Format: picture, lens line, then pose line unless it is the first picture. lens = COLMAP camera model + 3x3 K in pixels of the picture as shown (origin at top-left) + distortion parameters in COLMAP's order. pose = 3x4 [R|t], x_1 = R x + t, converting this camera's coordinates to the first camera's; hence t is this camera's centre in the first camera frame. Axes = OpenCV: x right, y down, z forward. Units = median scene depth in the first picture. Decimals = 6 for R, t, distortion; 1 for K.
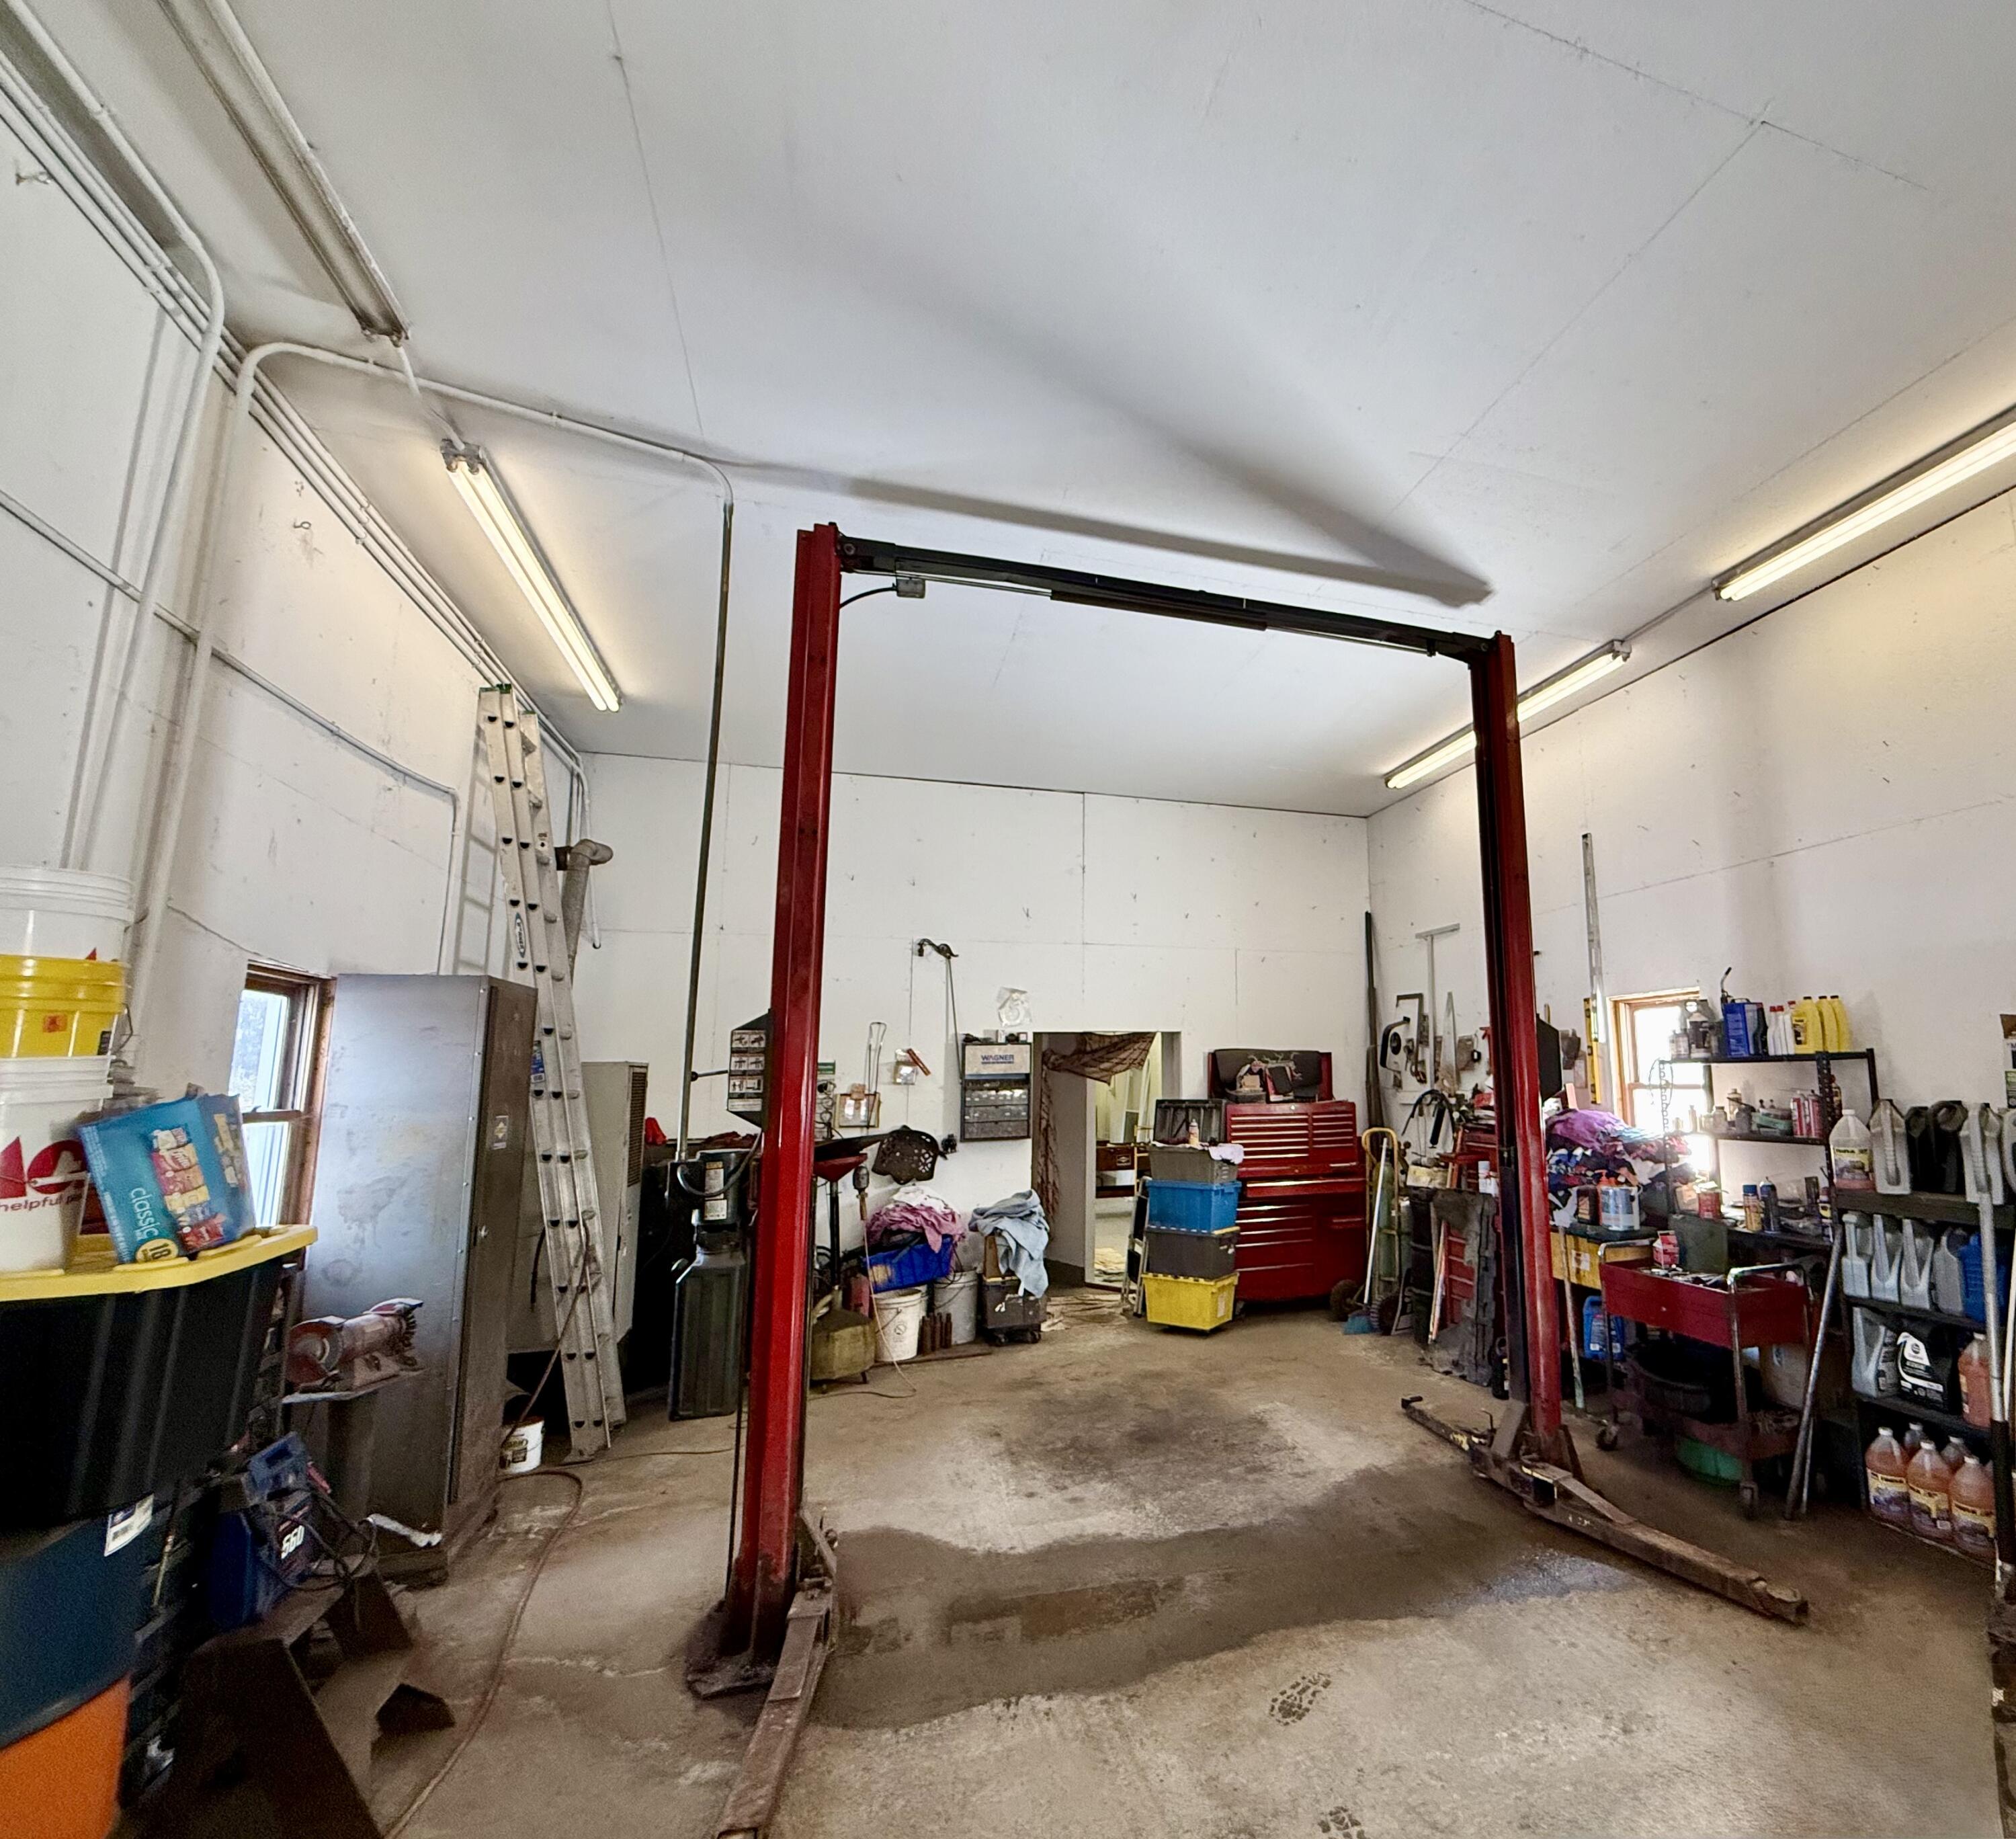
lens RADIAL K [[962.6, 0, 1201.8], [0, 962.6, 926.8], [0, 0, 1]] dist [0.004401, -0.000914]
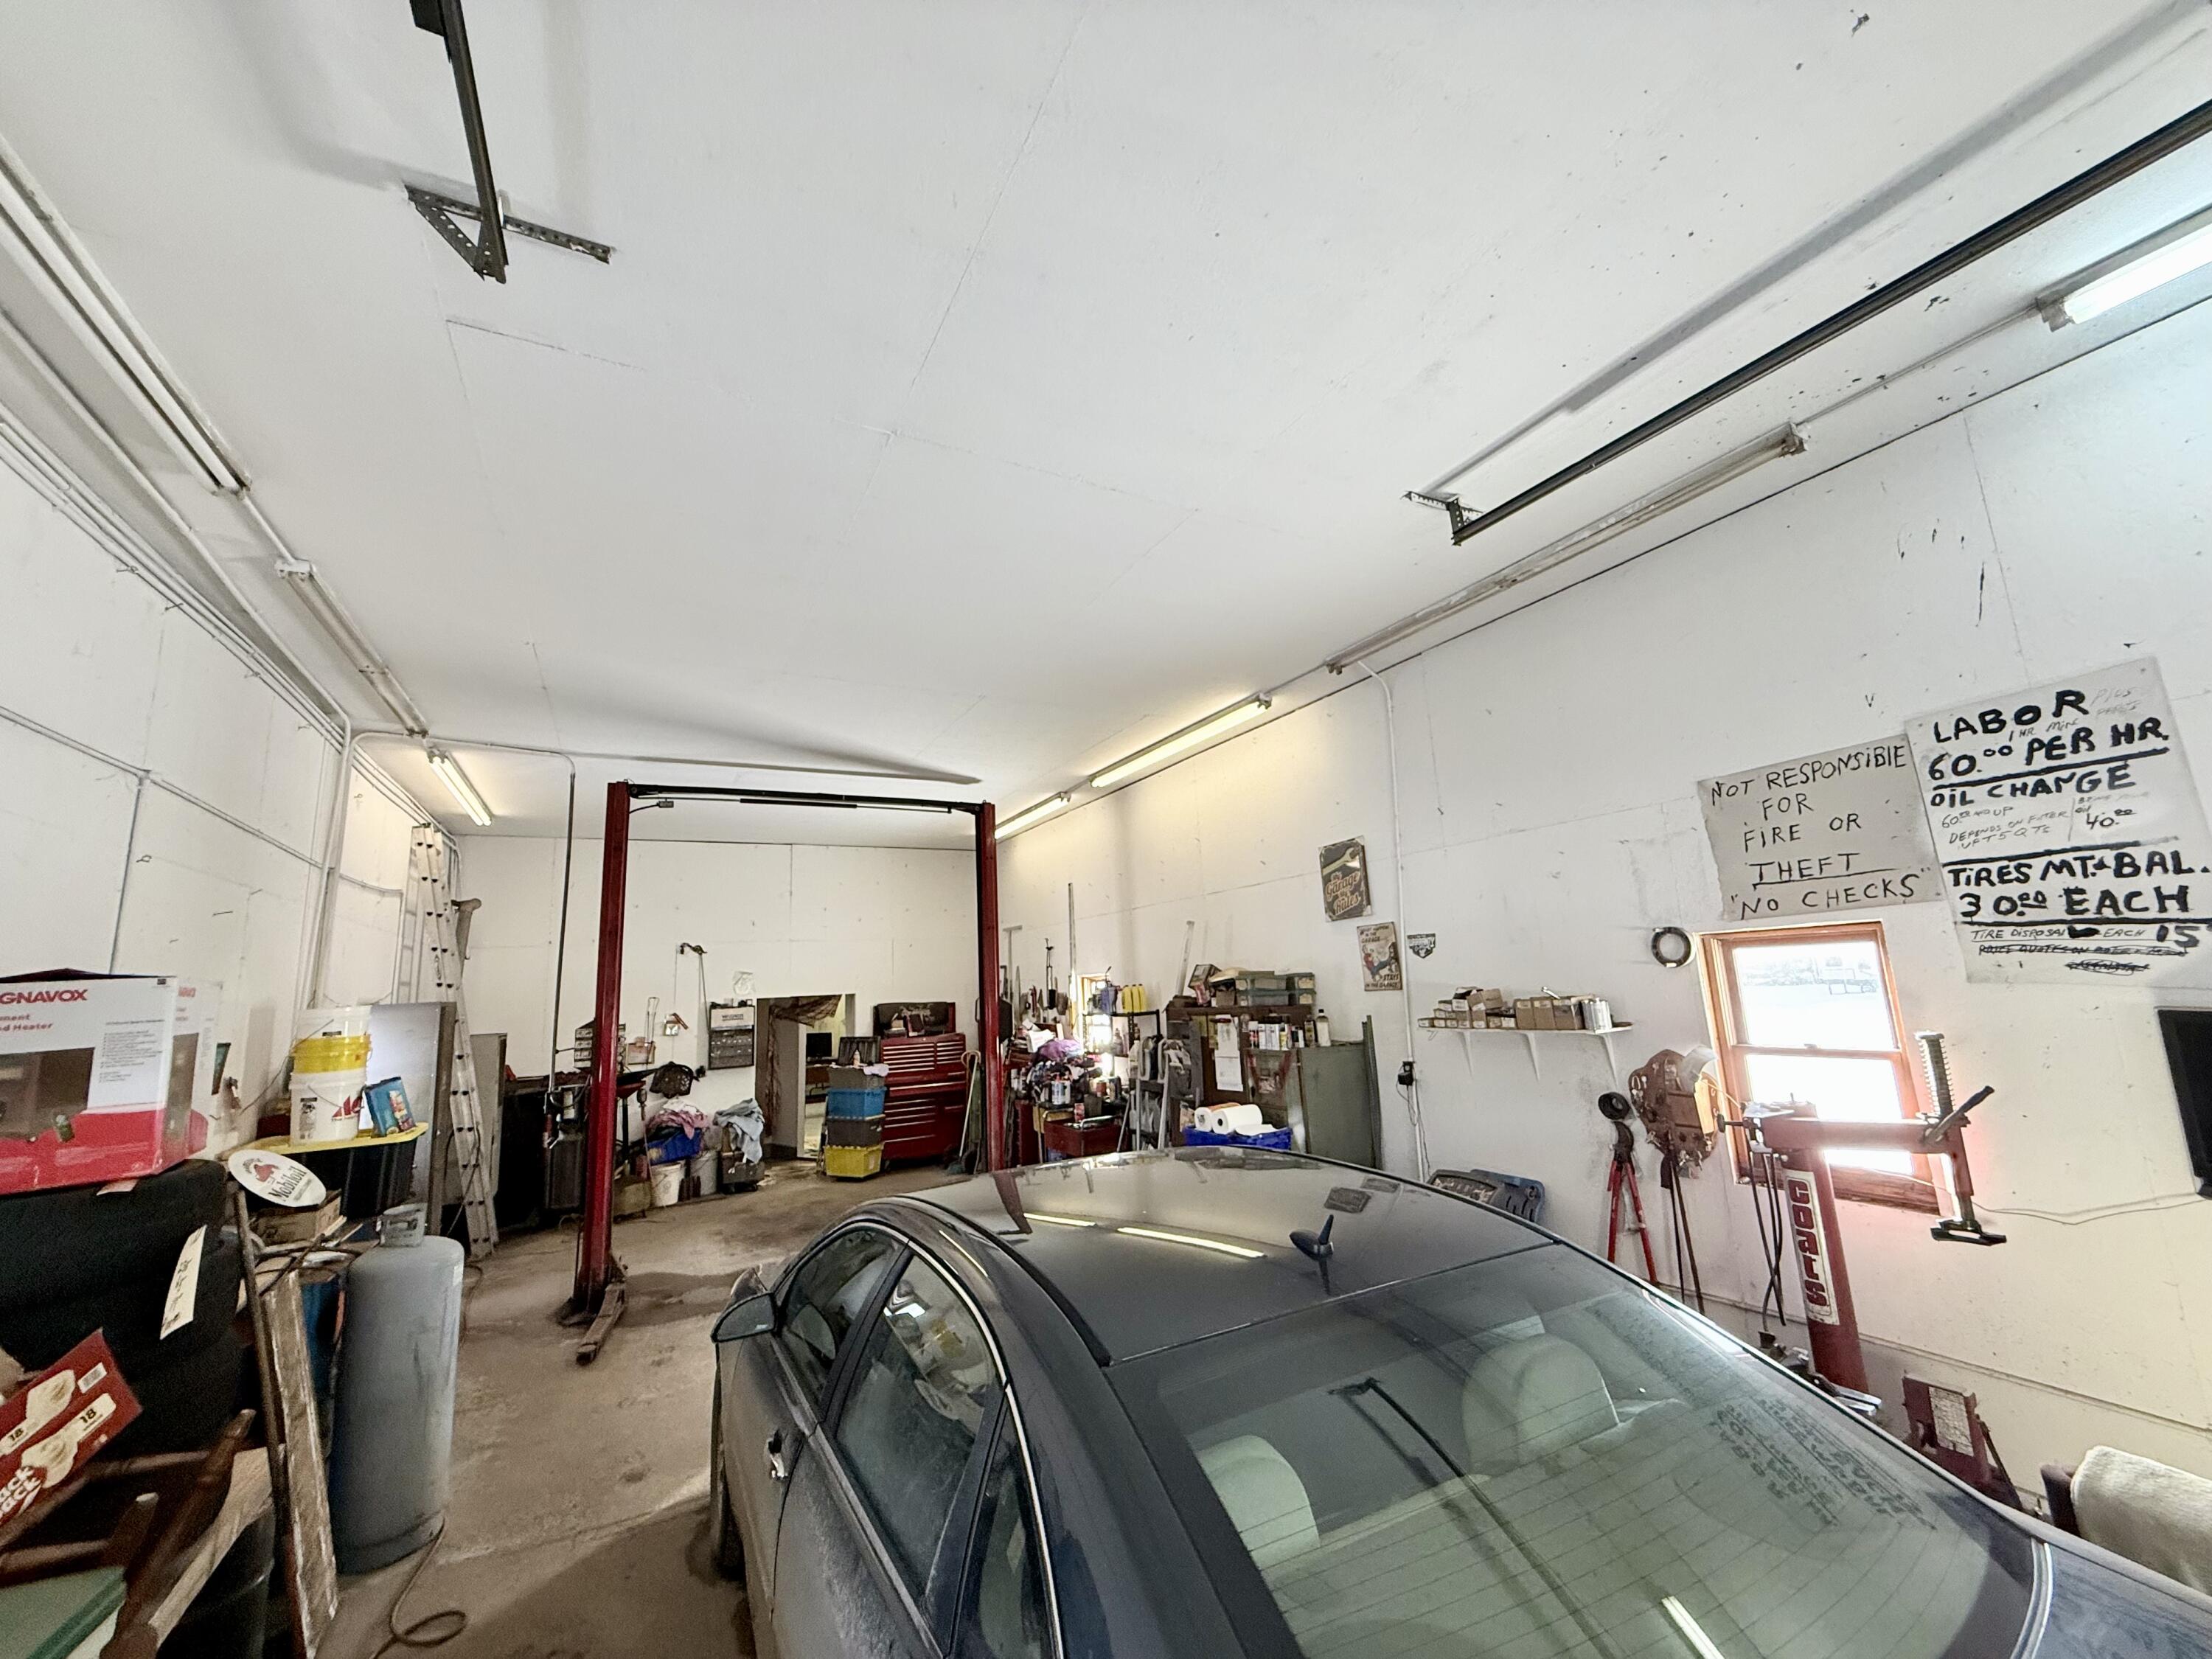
lens RADIAL K [[884.3, 0, 1095.3], [0, 884.3, 825.9], [0, 0, 1]] dist [0.002534, 0.000806]
pose [[0.991933, -0.008729, 0.126464, 0.246175], [0.011616, 0.999688, -0.022106, -0.171388], [-0.126231, 0.023396, 0.991725, -0.660801]]
